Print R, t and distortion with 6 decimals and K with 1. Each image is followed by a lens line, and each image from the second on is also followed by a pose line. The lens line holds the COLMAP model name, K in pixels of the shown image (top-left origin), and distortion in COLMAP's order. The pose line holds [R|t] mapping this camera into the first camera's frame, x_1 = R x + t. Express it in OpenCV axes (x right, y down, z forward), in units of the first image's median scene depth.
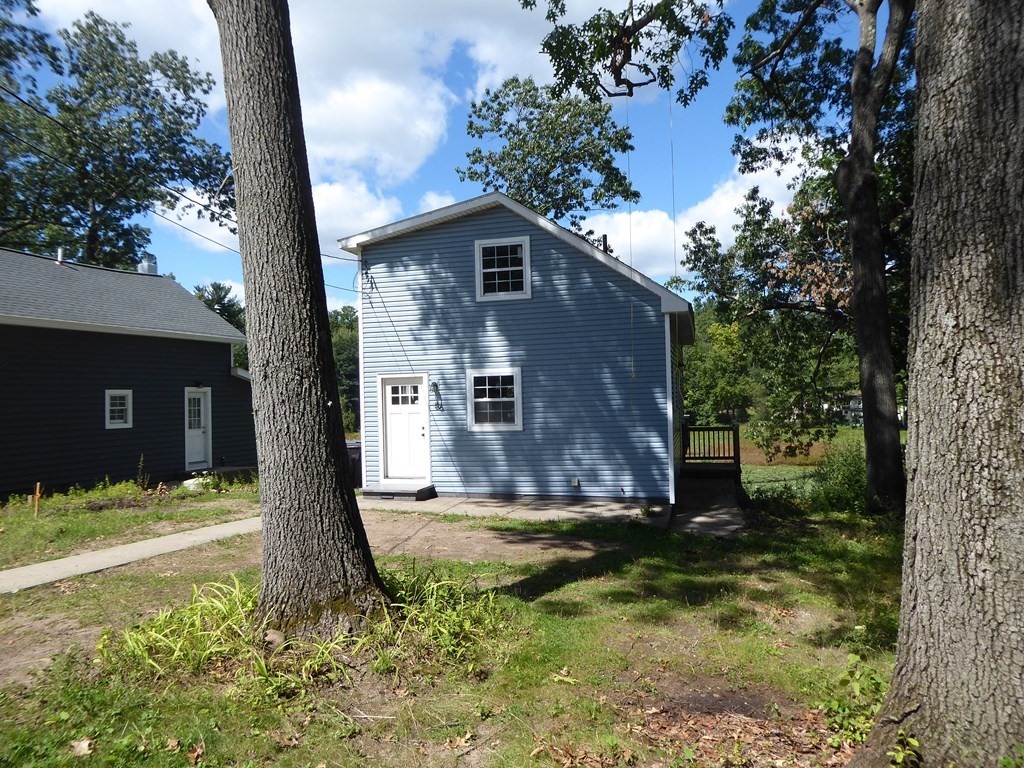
lens RADIAL K [[727.6, 0, 508.2], [0, 727.6, 384.9], [0, 0, 1]] dist [-0.030511, 0.018282]
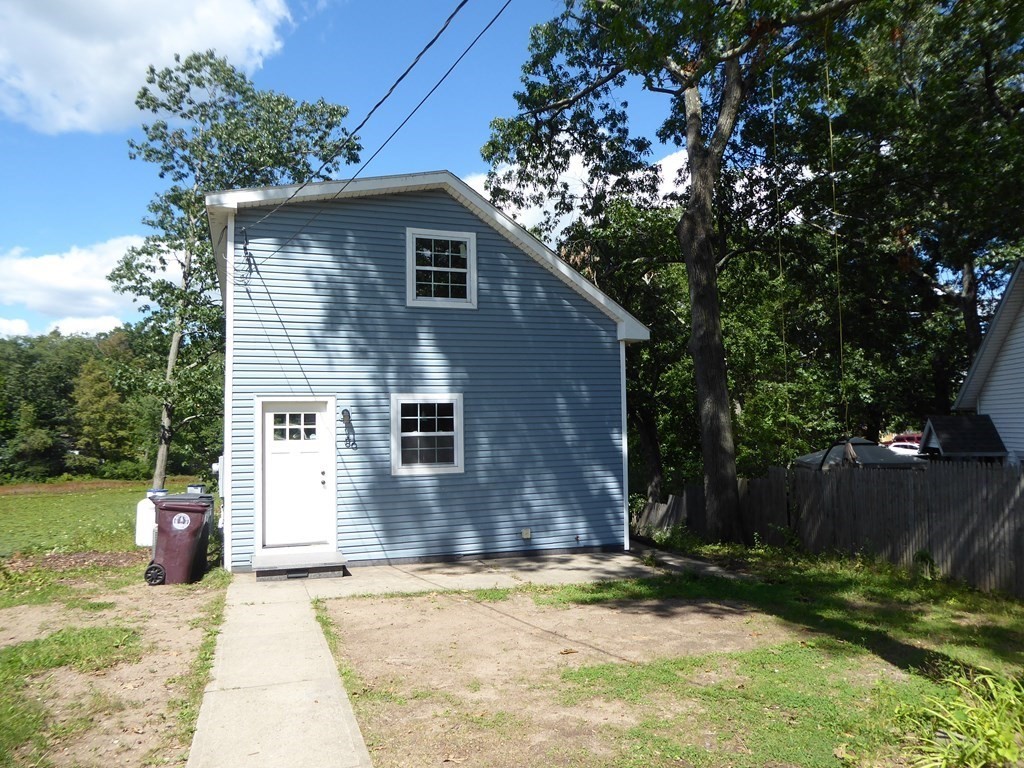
lens RADIAL K [[727.6, 0, 512.4], [0, 727.6, 384.9], [0, 0, 1]] dist [-0.030511, 0.018282]
pose [[0.815379, 0.046036, 0.577094, -0.395732], [-0.013754, 0.998092, -0.060187, 0.013768], [-0.578764, 0.041137, 0.814457, 0.314335]]
